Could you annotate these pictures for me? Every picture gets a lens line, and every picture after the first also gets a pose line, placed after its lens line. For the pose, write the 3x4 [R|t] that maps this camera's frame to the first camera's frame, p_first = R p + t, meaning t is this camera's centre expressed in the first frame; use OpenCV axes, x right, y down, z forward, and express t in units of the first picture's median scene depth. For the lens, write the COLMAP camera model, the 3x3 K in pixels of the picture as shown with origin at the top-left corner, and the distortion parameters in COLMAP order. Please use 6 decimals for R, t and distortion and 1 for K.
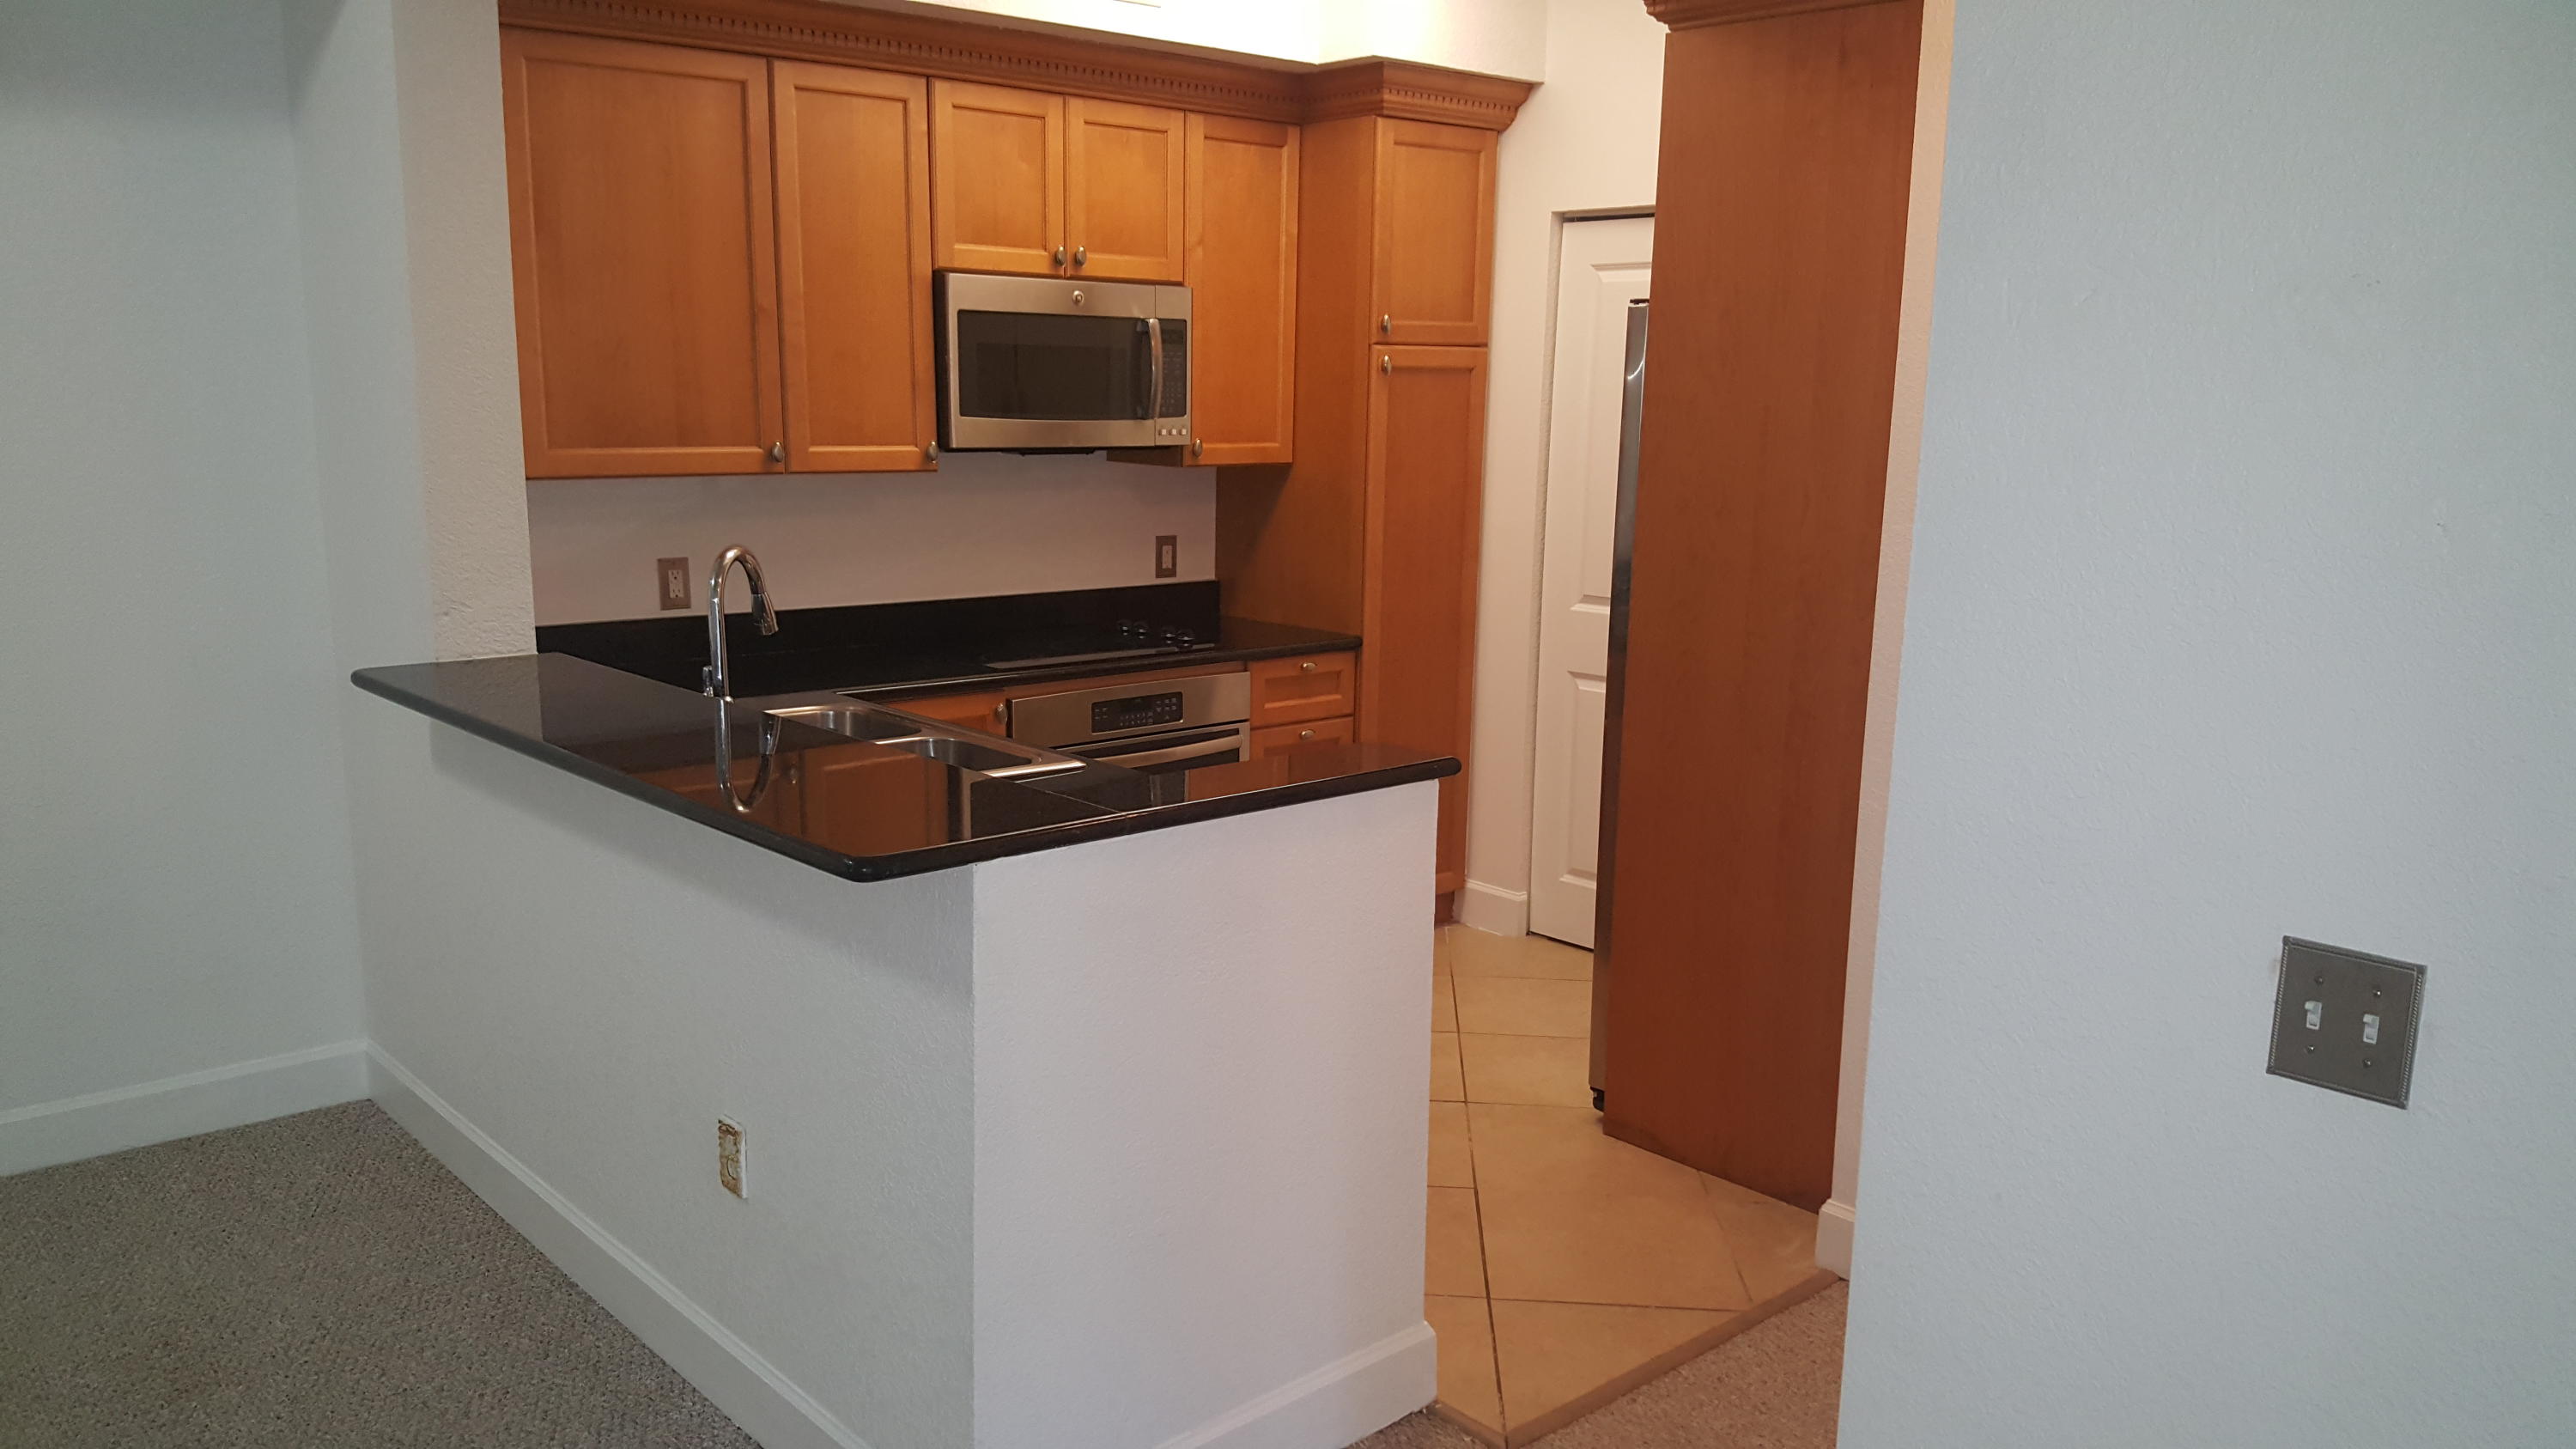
lens RADIAL K [[1959.5, 0, 1251.0], [0, 1959.5, 767.0], [0, 0, 1]] dist [0.189687, -0.428343]
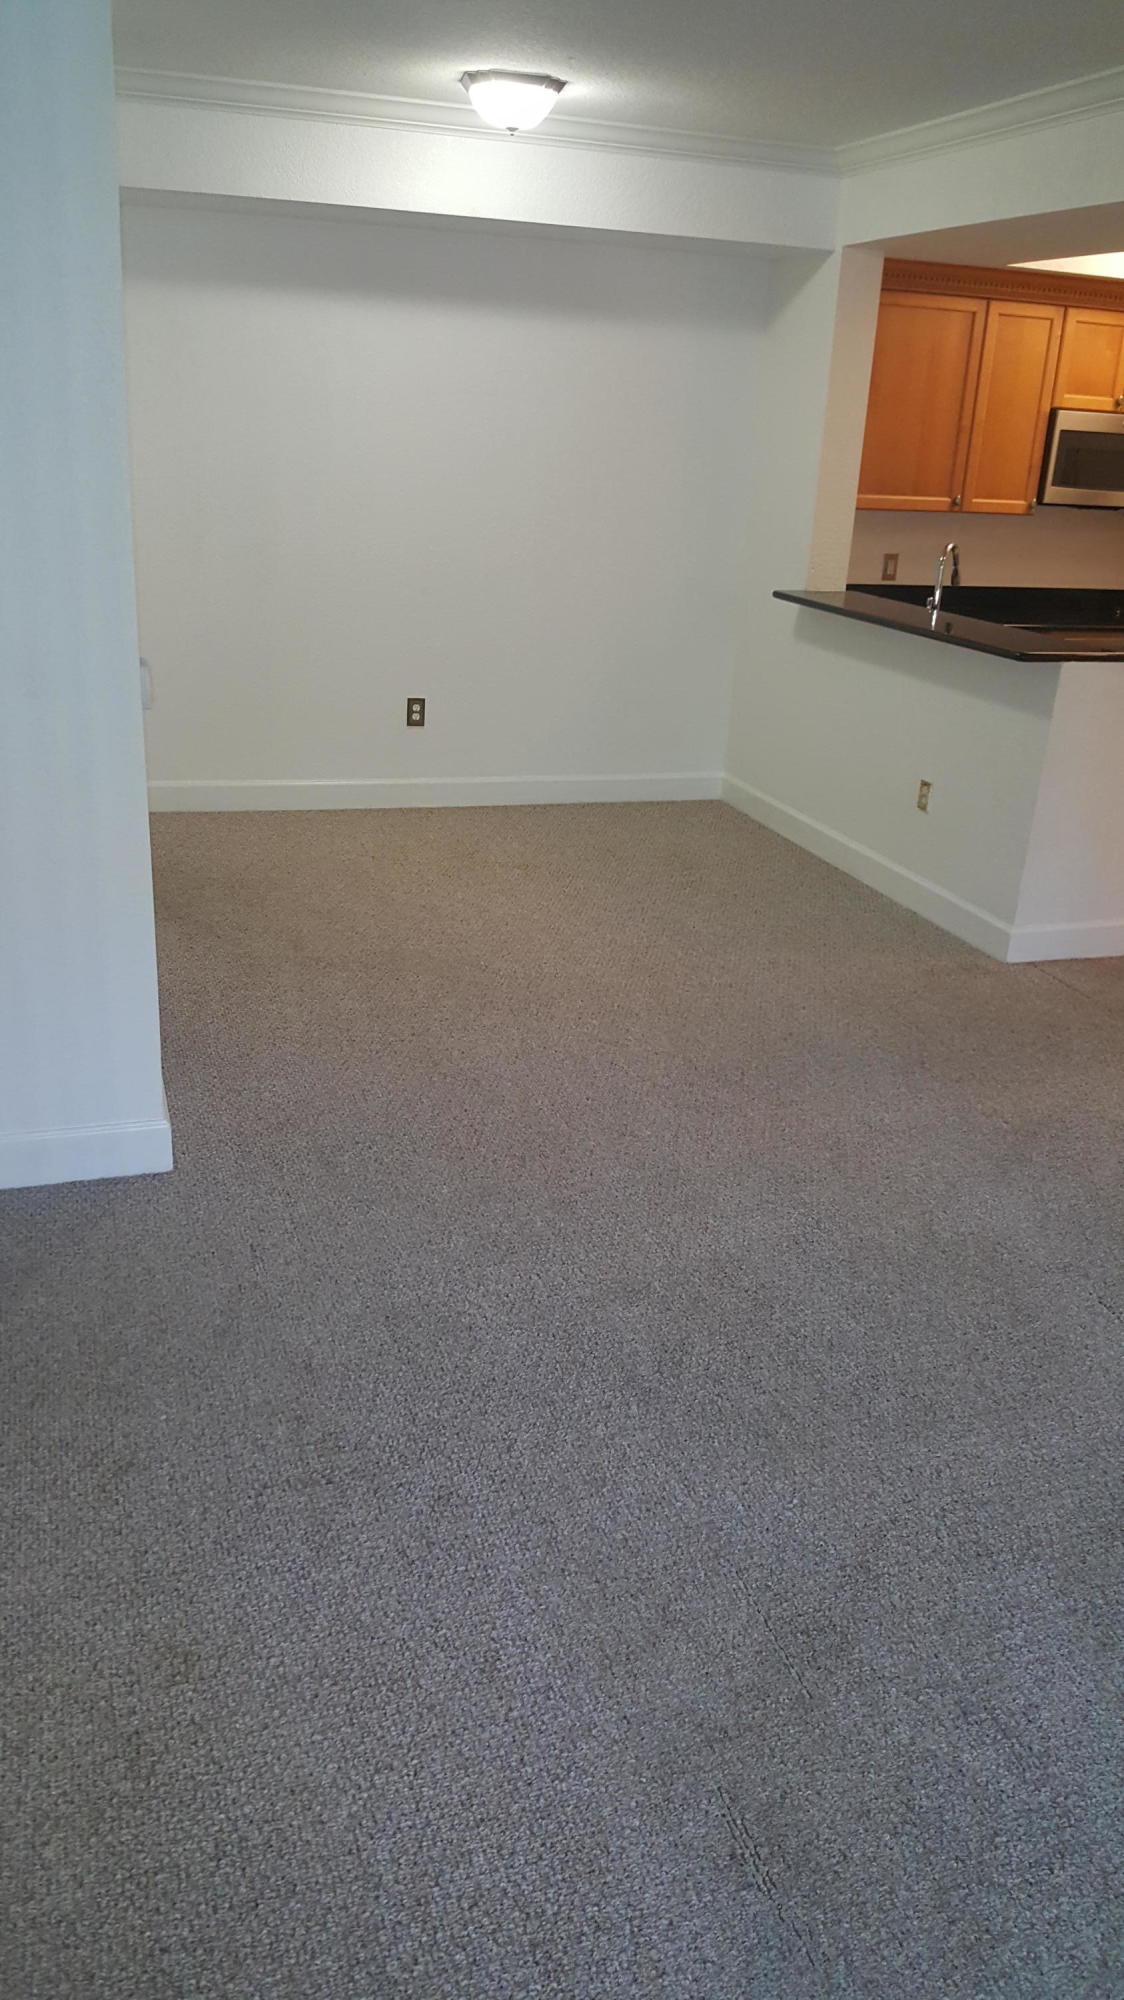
lens RADIAL K [[1531.4, 0, 562.0], [0, 1531.4, 1000.0], [0, 0, 1]] dist [0.078740, -0.172969]
pose [[0.922671, 0.167772, -0.347175, 0.018446], [-0.113779, 0.978750, 0.170596, 0.105353], [0.368419, -0.117903, 0.922153, -0.596489]]
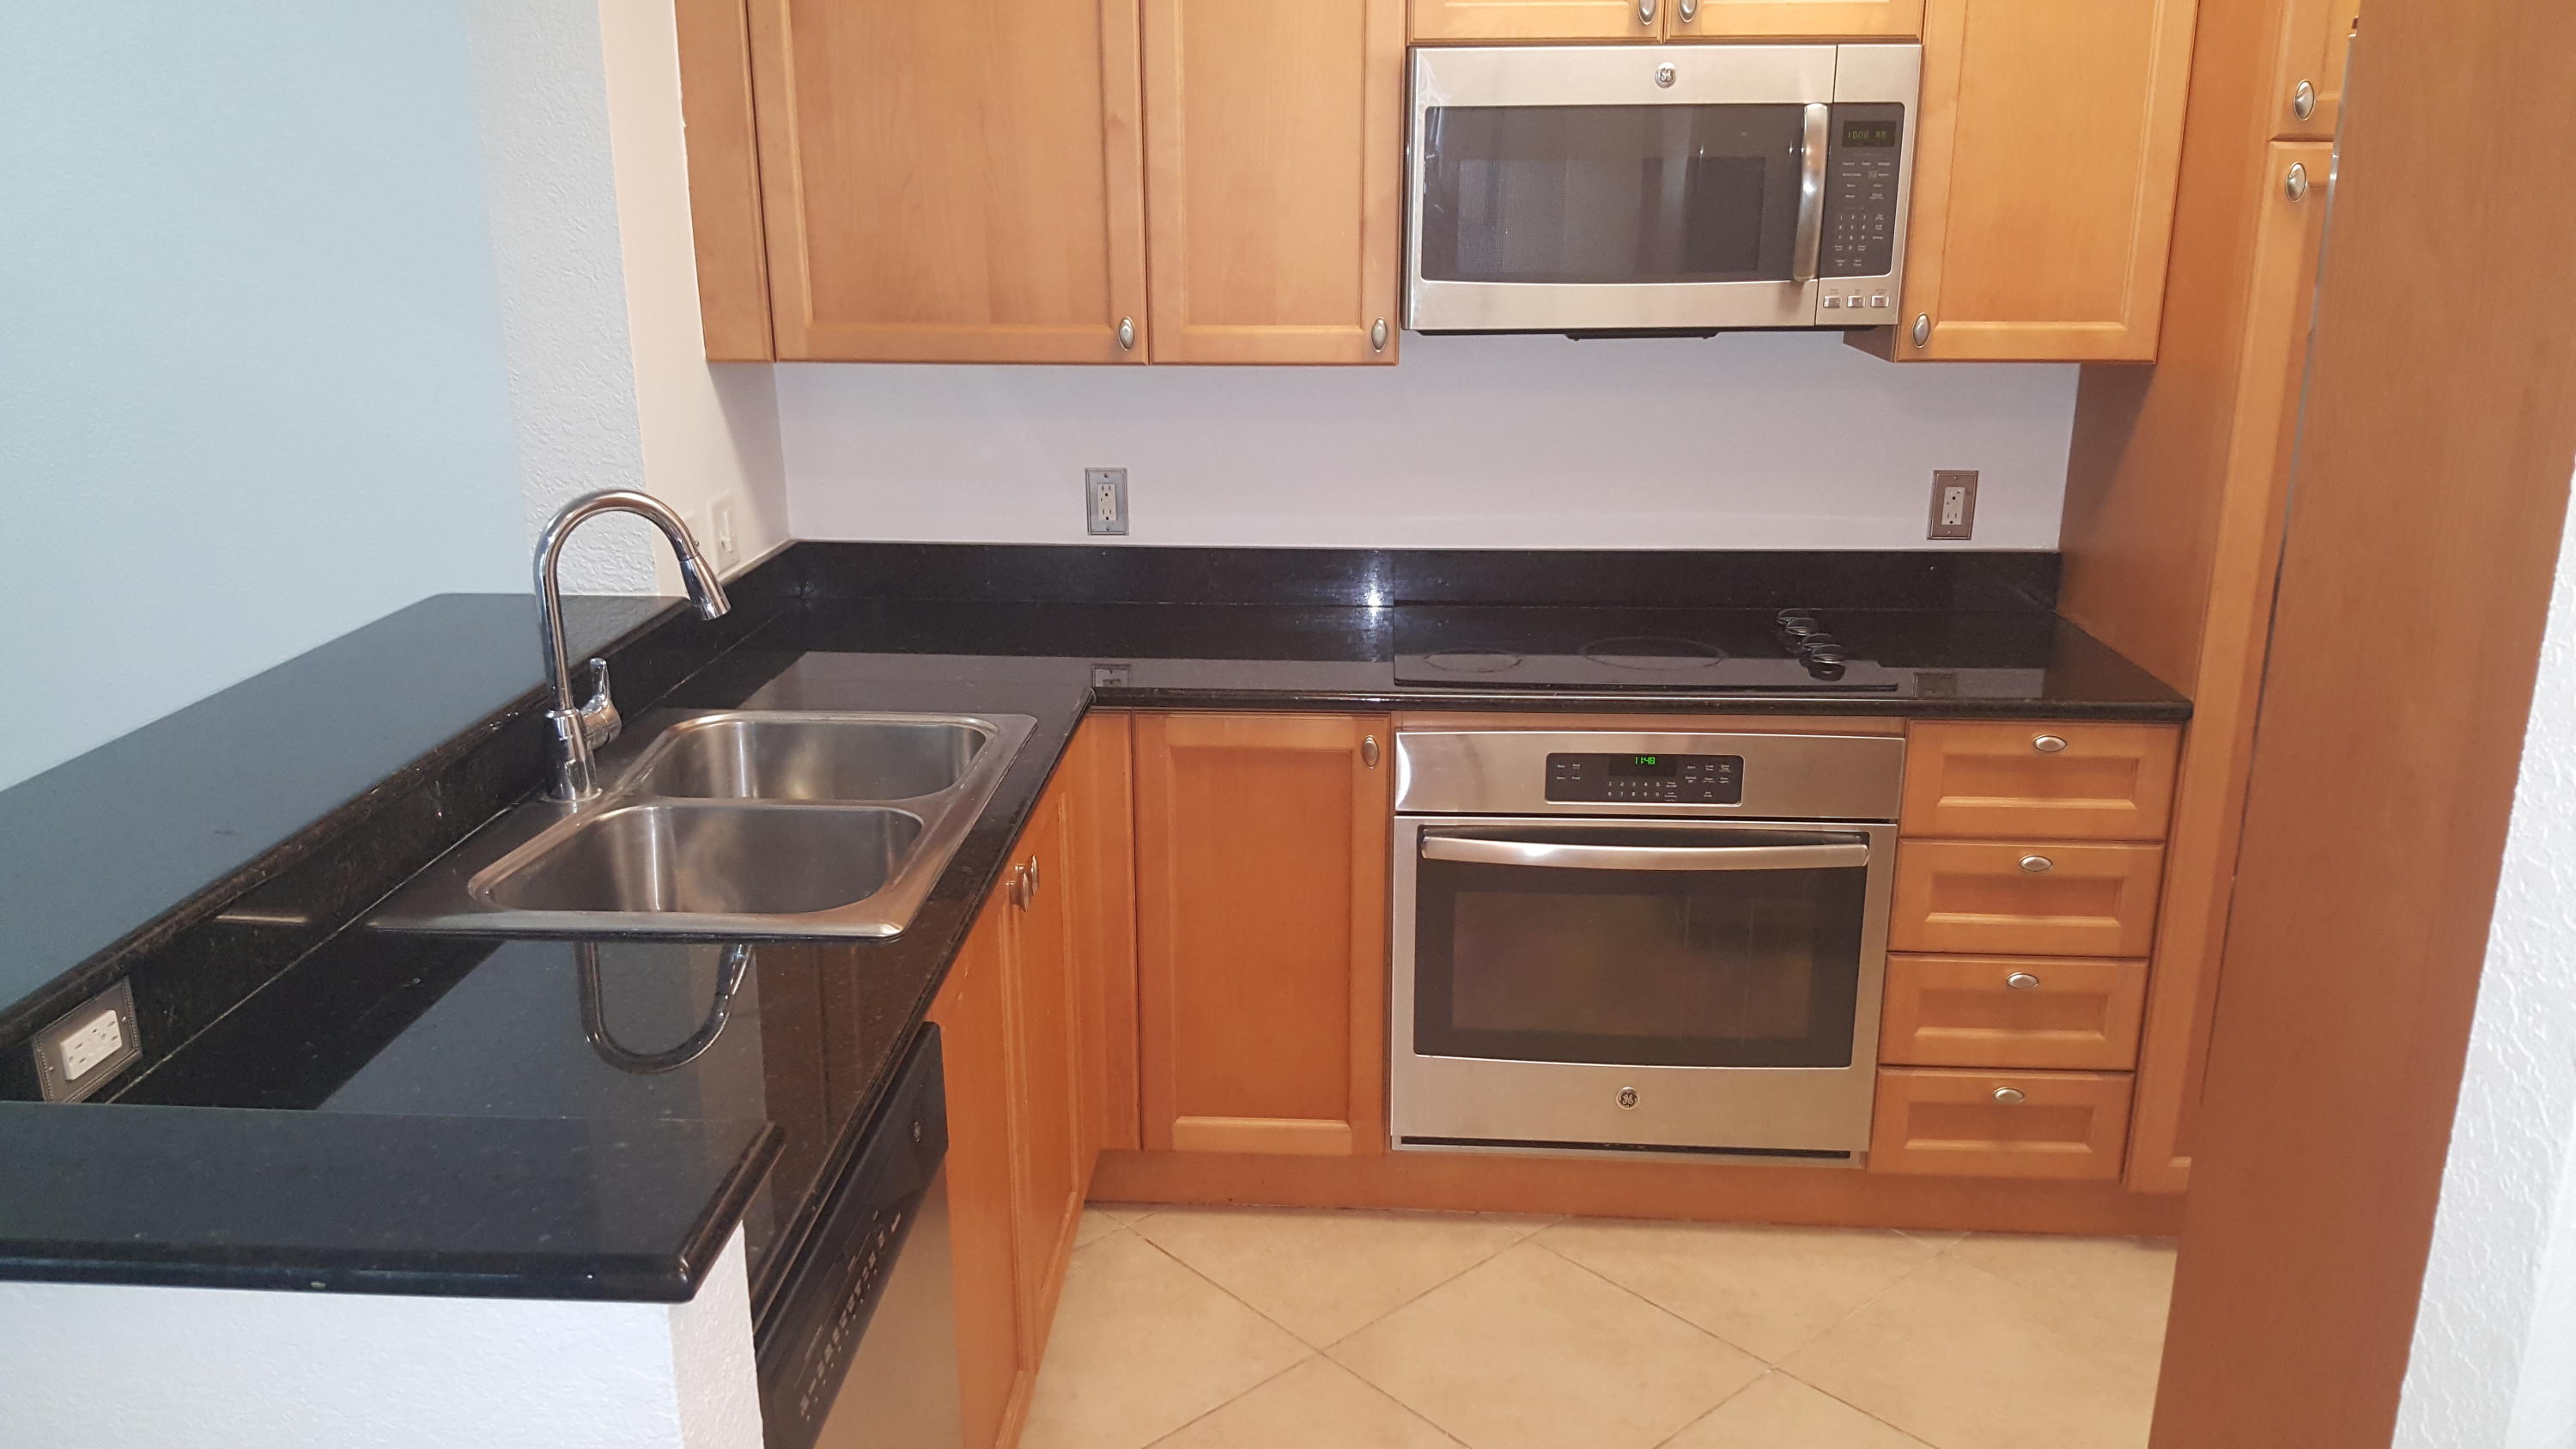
lens RADIAL K [[1947.4, 0, 1240.4], [0, 1947.4, 732.0], [0, 0, 1]] dist [0.190621, -0.408772]
pose [[0.707944, 0.176293, -0.683912, 0.260431], [-0.123606, 0.984327, 0.125782, -0.101382], [0.695368, -0.004511, 0.718640, 0.477706]]
